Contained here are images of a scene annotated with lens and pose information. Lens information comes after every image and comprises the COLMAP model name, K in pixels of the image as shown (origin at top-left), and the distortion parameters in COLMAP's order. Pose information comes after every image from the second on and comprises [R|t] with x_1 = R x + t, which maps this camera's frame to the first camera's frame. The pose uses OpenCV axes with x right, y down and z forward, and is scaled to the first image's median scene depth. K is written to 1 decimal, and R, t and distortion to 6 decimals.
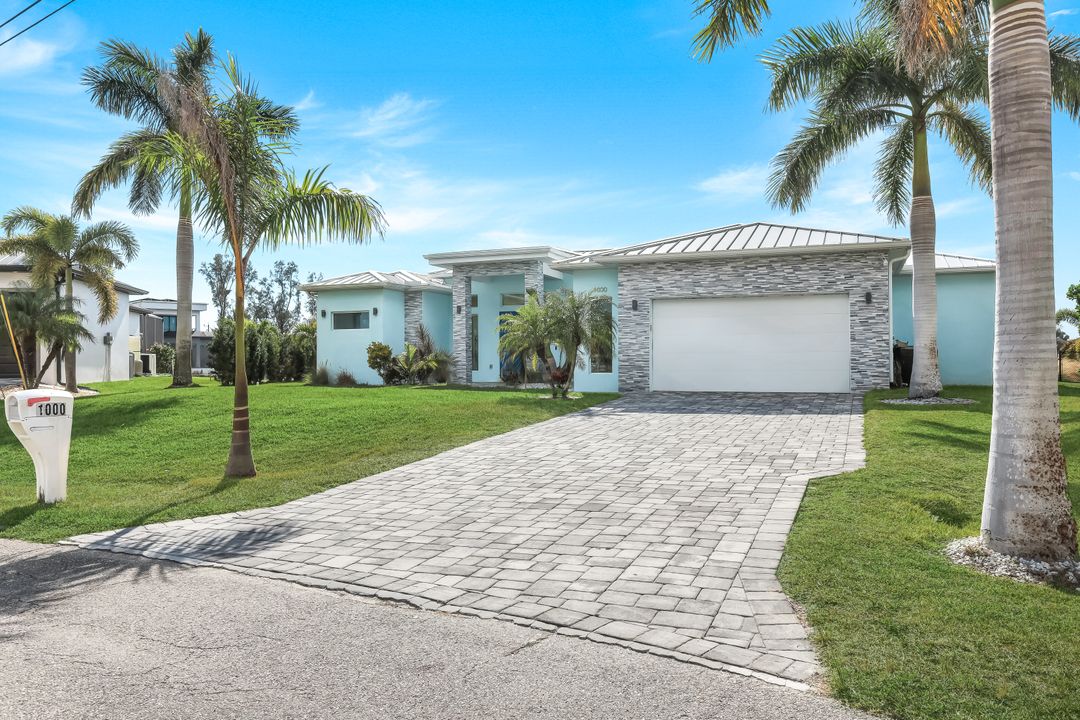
lens RADIAL K [[800.5, 0, 537.1], [0, 800.5, 356.3], [0, 0, 1]] dist [0.032315, -0.000362]
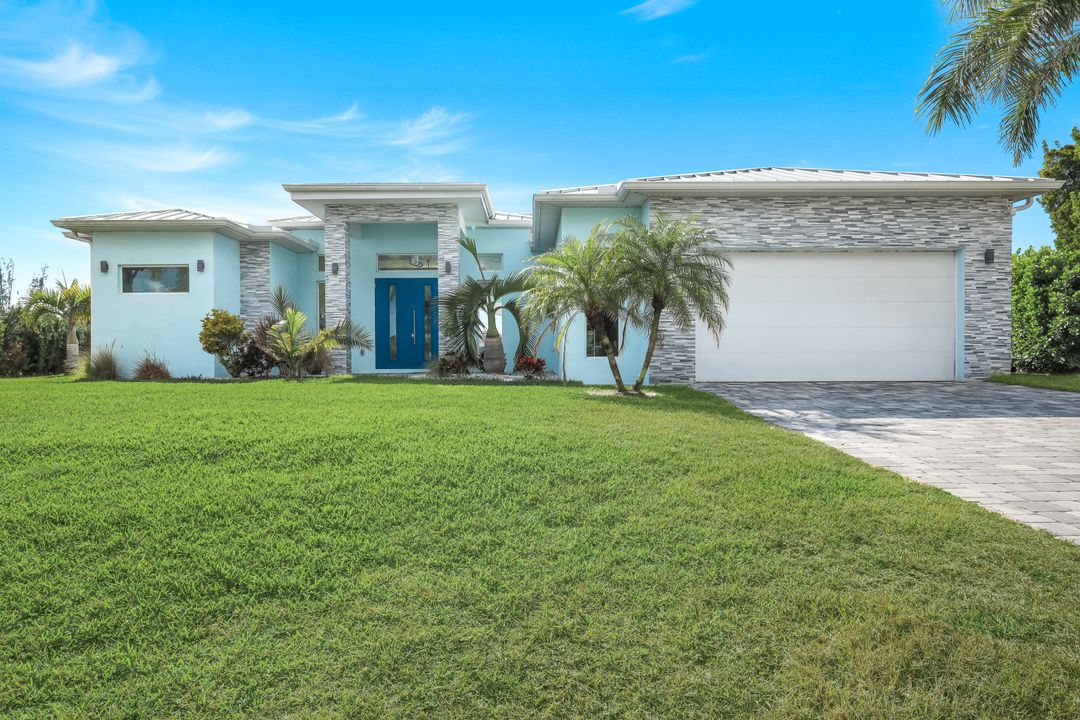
lens RADIAL K [[707.8, 0, 540.8], [0, 707.8, 371.9], [0, 0, 1]] dist [0.005906, 0.003897]
pose [[0.926746, -0.007579, 0.375611, -0.173428], [-0.002764, 0.999632, 0.026990, 0.014763], [-0.375678, -0.026051, 0.926384, 0.383831]]
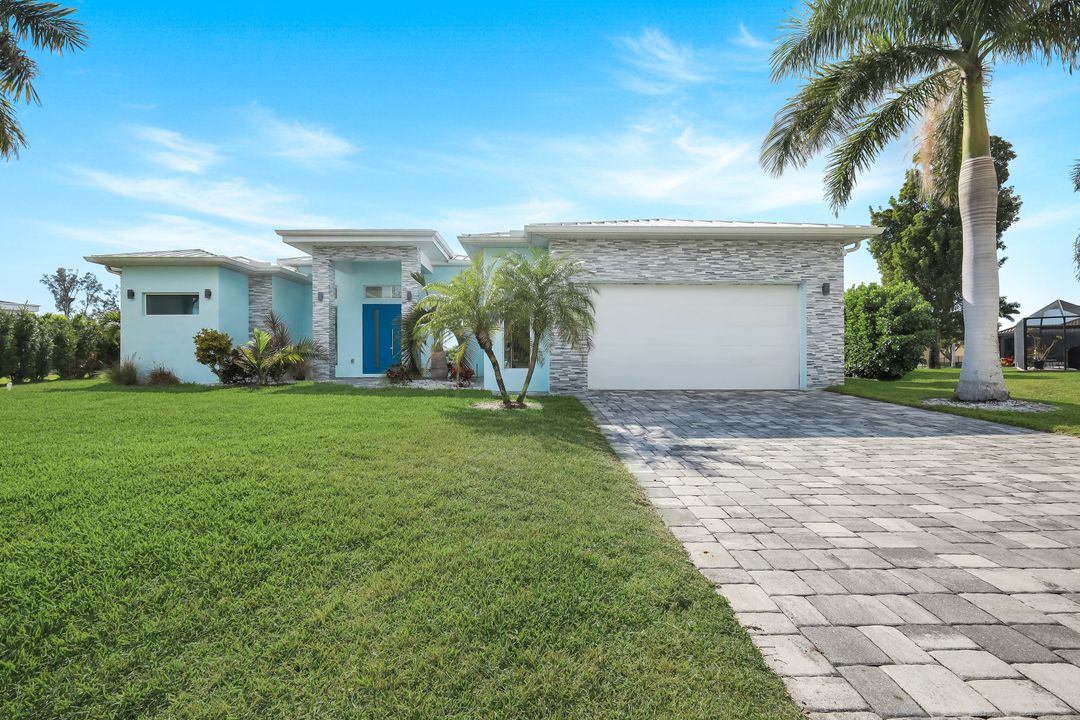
lens RADIAL K [[482.3, 0, 541.4], [0, 482.3, 354.8], [0, 0, 1]] dist [0.004697, 0.000319]
pose [[0.922867, 0.006396, 0.385066, -0.081932], [-0.006351, 0.999979, -0.001388, 0.005504], [-0.385067, -0.001165, 0.922888, 0.438278]]
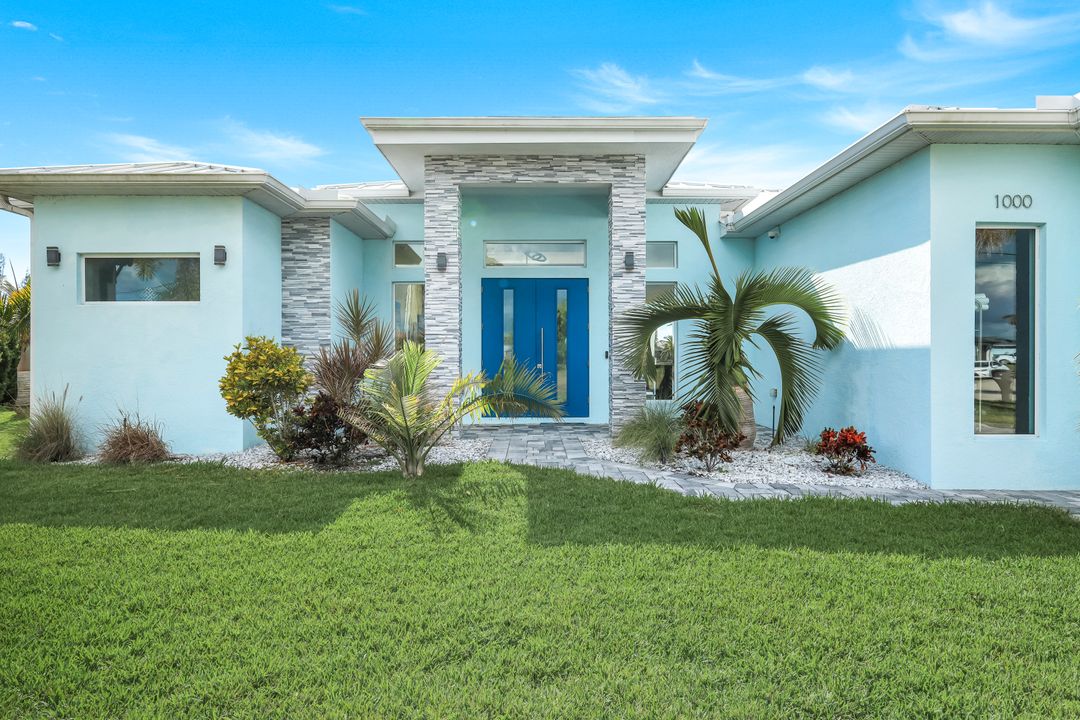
lens RADIAL K [[698.9, 0, 539.7], [0, 698.9, 369.4], [0, 0, 1]] dist [0.000706, 0.000236]
pose [[0.924430, -0.003482, 0.381336, -0.200824], [-0.006870, 0.999644, 0.025781, -0.012982], [-0.381290, -0.026452, 0.924077, 0.680160]]
